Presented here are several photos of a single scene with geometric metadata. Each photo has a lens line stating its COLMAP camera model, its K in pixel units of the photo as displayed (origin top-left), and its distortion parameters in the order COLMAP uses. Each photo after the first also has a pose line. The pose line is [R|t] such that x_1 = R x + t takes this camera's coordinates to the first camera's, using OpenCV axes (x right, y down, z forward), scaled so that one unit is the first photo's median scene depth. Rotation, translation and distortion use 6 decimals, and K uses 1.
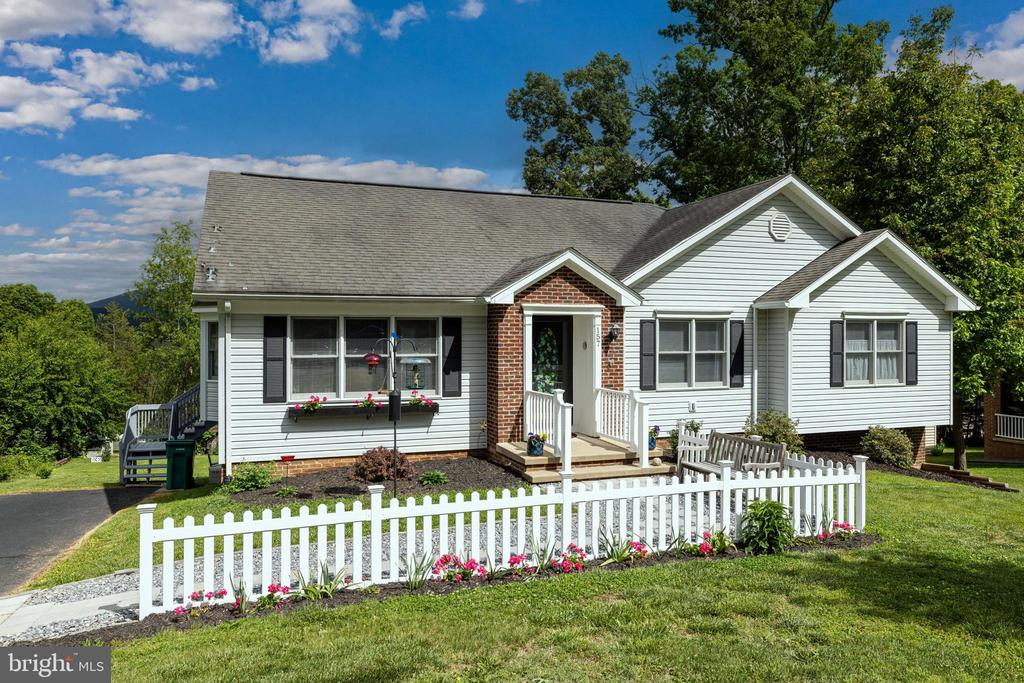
lens RADIAL K [[699.3, 0, 507.1], [0, 699.3, 340.3], [0, 0, 1]] dist [-0.030881, -0.002611]
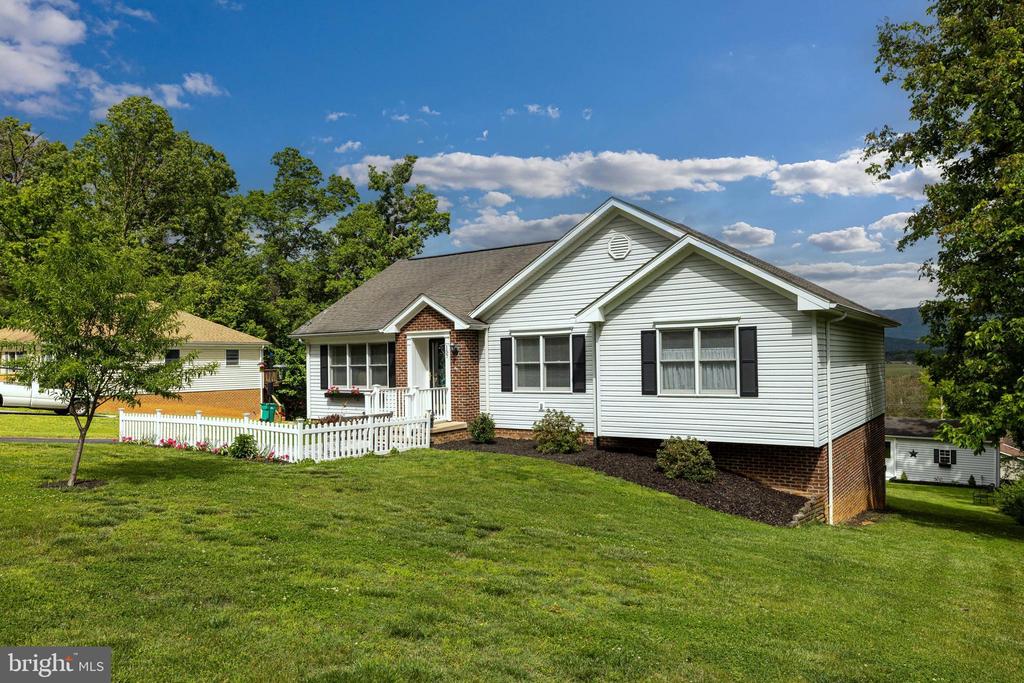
lens RADIAL K [[689.7, 0, 517.8], [0, 689.7, 371.3], [0, 0, 1]] dist [-0.034747, -0.000577]
pose [[0.588385, 0.001059, -0.808581, 1.284448], [0.010741, 0.999901, 0.009126, 0.022357], [0.808510, -0.014054, 0.588315, 0.259269]]
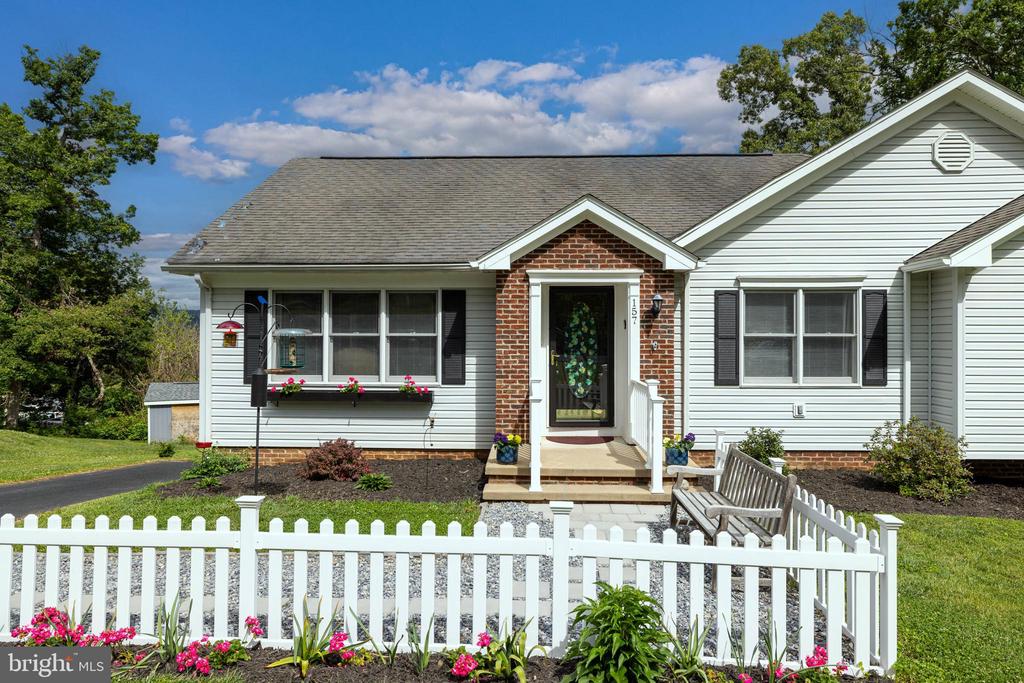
lens RADIAL K [[651.9, 0, 514.2], [0, 651.9, 334.5], [0, 0, 1]] dist [-0.010552, 0.000745]
pose [[0.925576, 0.000633, -0.378561, 0.259209], [-0.004737, 0.999940, -0.009909, 0.025861], [0.378532, 0.010965, 0.925523, 0.279633]]
